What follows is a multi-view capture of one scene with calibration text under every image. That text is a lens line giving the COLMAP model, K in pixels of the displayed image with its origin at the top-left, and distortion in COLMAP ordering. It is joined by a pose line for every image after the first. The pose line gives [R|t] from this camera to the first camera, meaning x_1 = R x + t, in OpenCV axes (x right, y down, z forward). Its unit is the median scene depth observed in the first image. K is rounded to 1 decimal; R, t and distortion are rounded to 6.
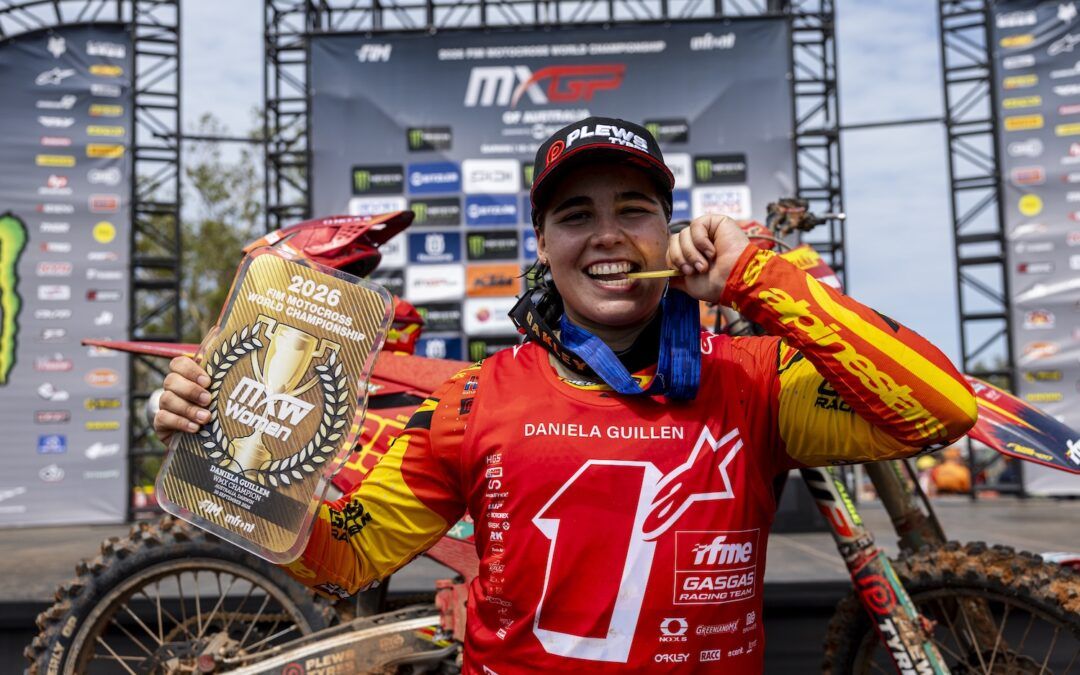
lens RADIAL K [[1006.7, 0, 540.2], [0, 1006.7, 394.6], [0, 0, 1]] dist [-0.099963, 0.065228]
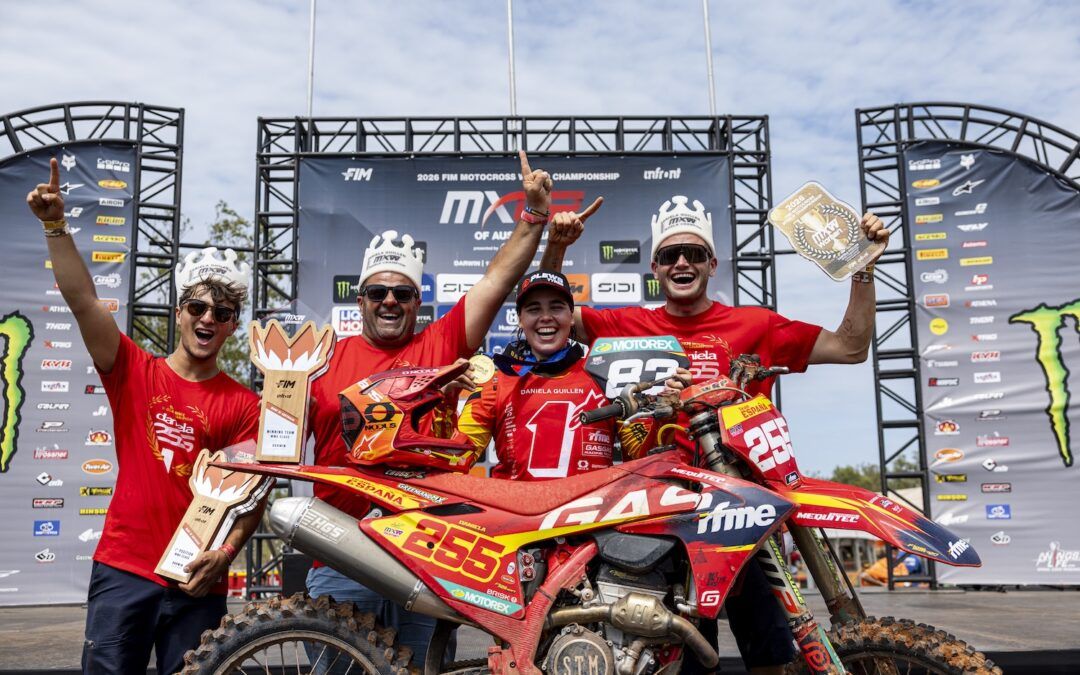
lens RADIAL K [[1006.7, 0, 540.2], [0, 1006.7, 394.6], [0, 0, 1]] dist [-0.099963, 0.065228]
pose [[0.997563, 0.015803, 0.067959, -0.040114], [-0.010126, 0.996491, -0.083087, -0.011296], [-0.069034, 0.082196, 0.994222, -0.104958]]
